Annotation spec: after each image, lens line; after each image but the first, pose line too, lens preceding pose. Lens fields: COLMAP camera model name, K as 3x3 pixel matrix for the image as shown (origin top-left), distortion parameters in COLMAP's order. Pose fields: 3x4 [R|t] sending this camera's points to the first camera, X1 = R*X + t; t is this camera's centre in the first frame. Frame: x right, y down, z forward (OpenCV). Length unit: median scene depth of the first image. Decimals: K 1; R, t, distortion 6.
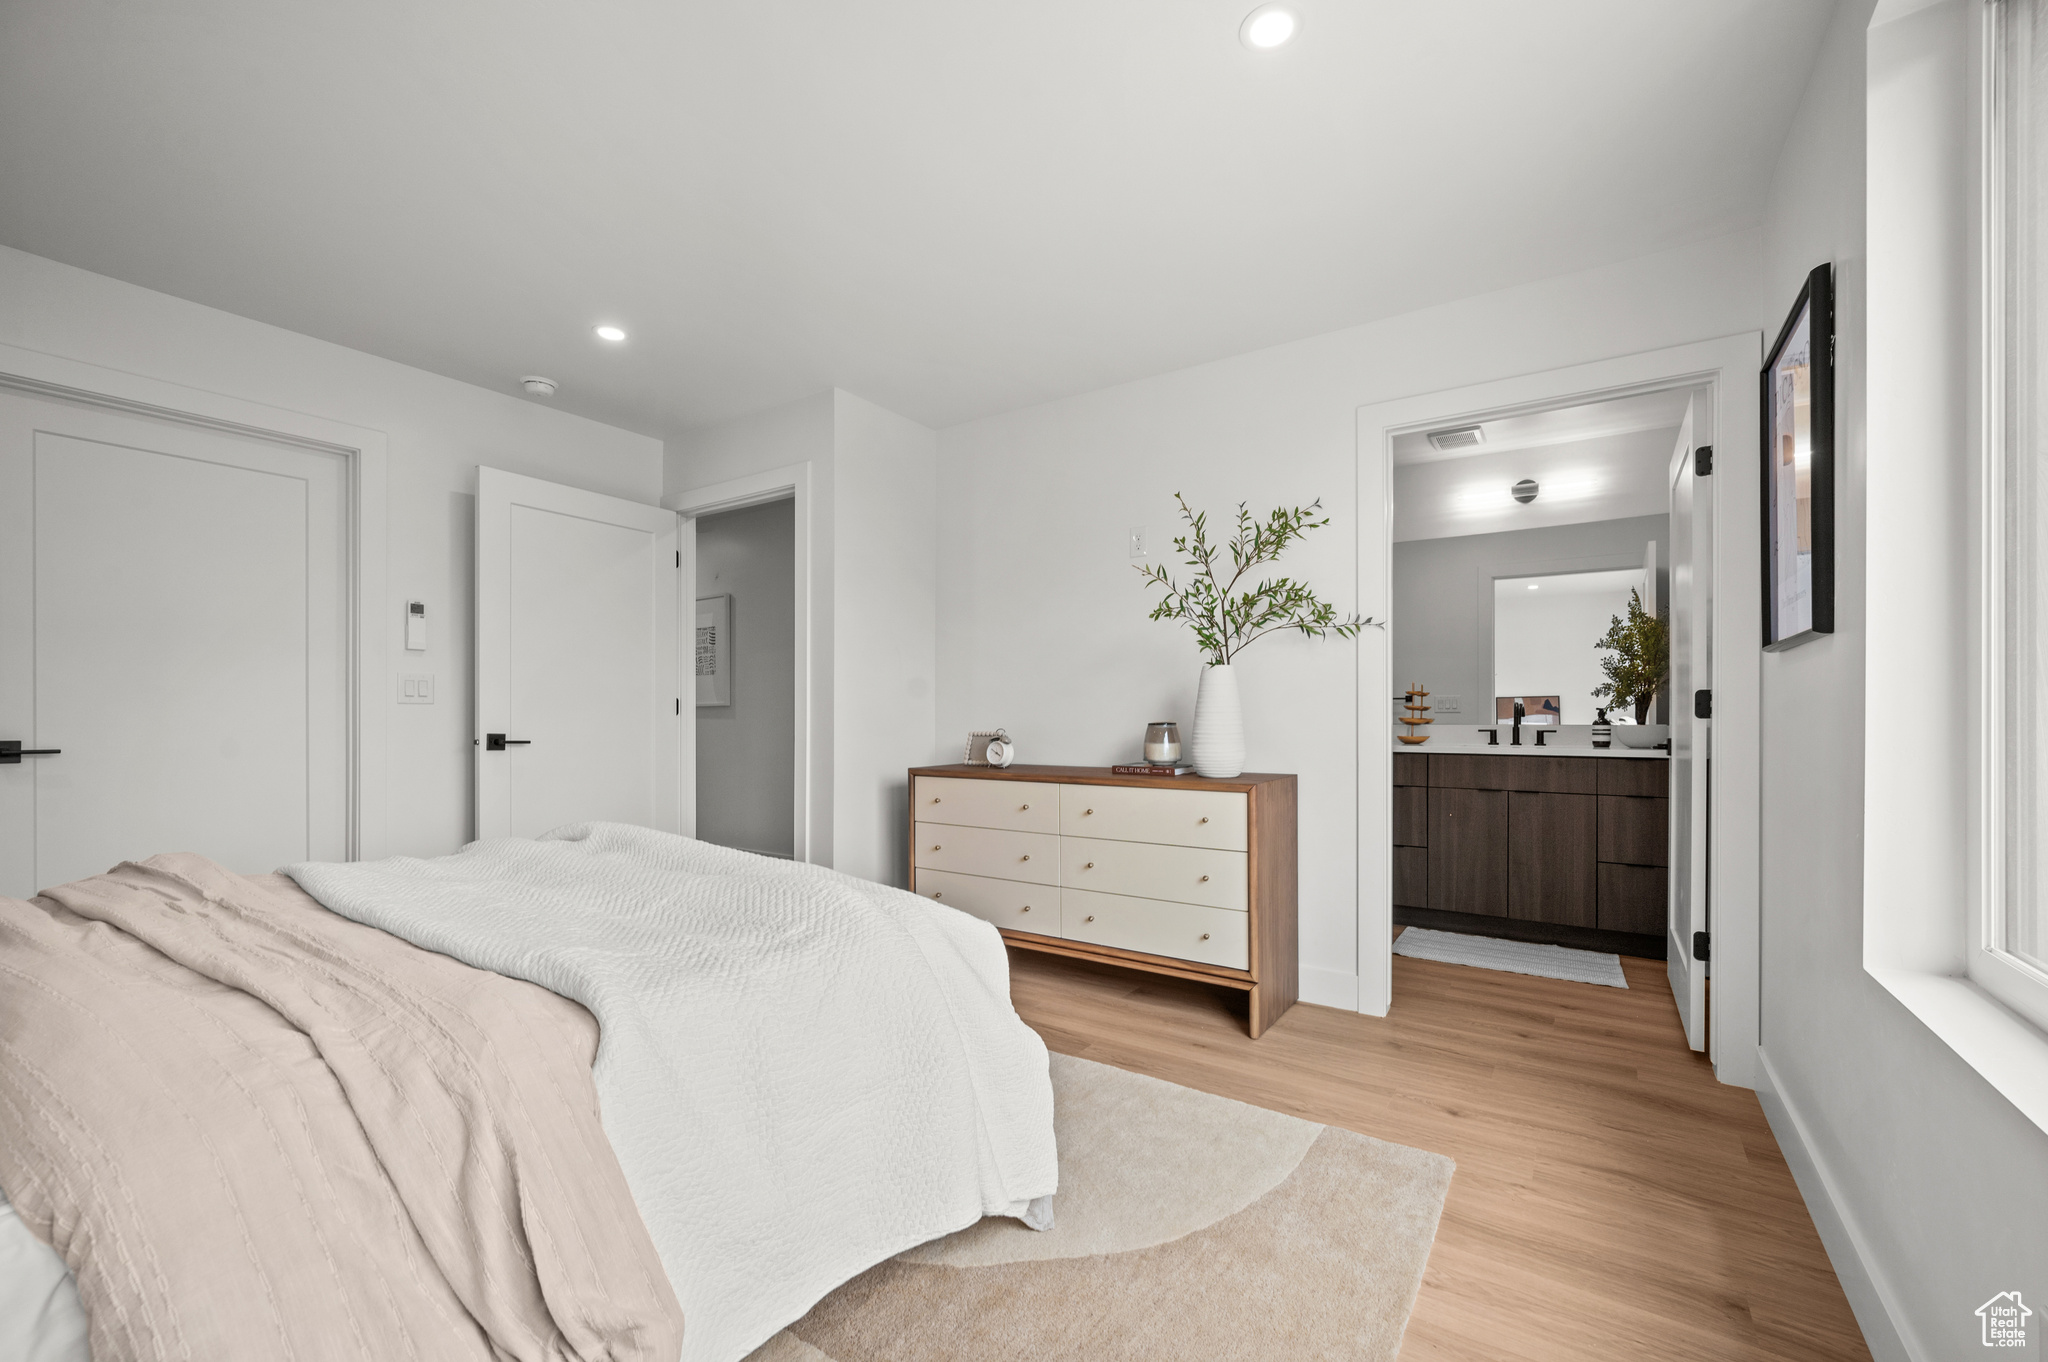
lens RADIAL K [[843.4, 0, 1031.8], [0, 843.4, 703.3], [0, 0, 1]] dist [-0.001474, -0.000217]
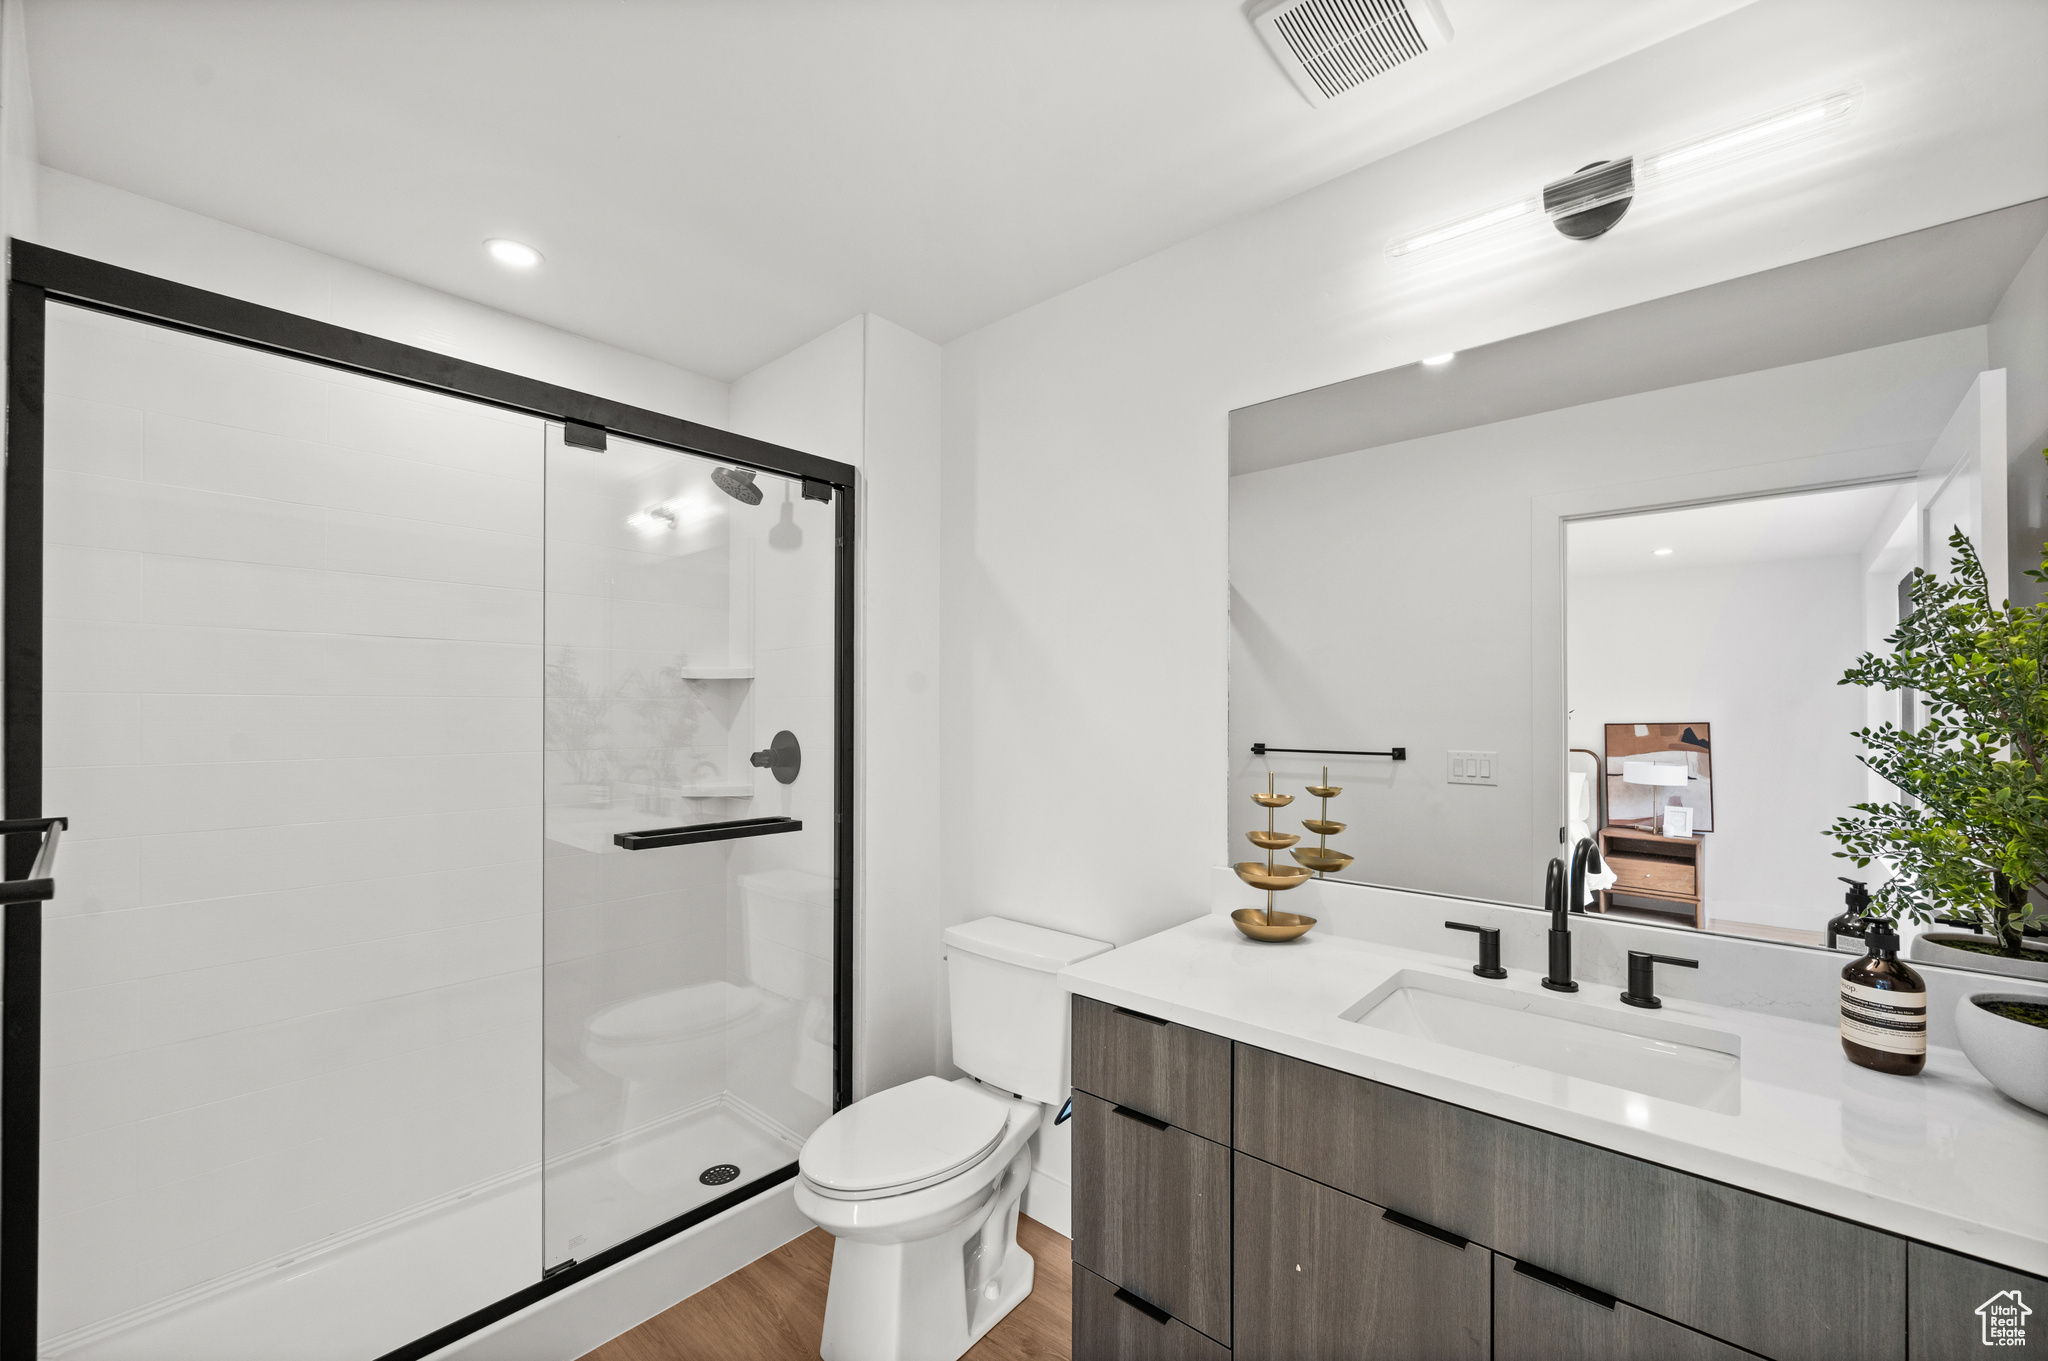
lens RADIAL K [[831.4, 0, 1028.5], [0, 831.4, 691.2], [0, 0, 1]] dist [-0.001226, -0.000144]
pose [[0.991896, 0.001286, -0.127046, 0.413425], [-0.002179, 0.999974, -0.006890, -0.060073], [0.127034, 0.007111, 0.991873, 0.659801]]
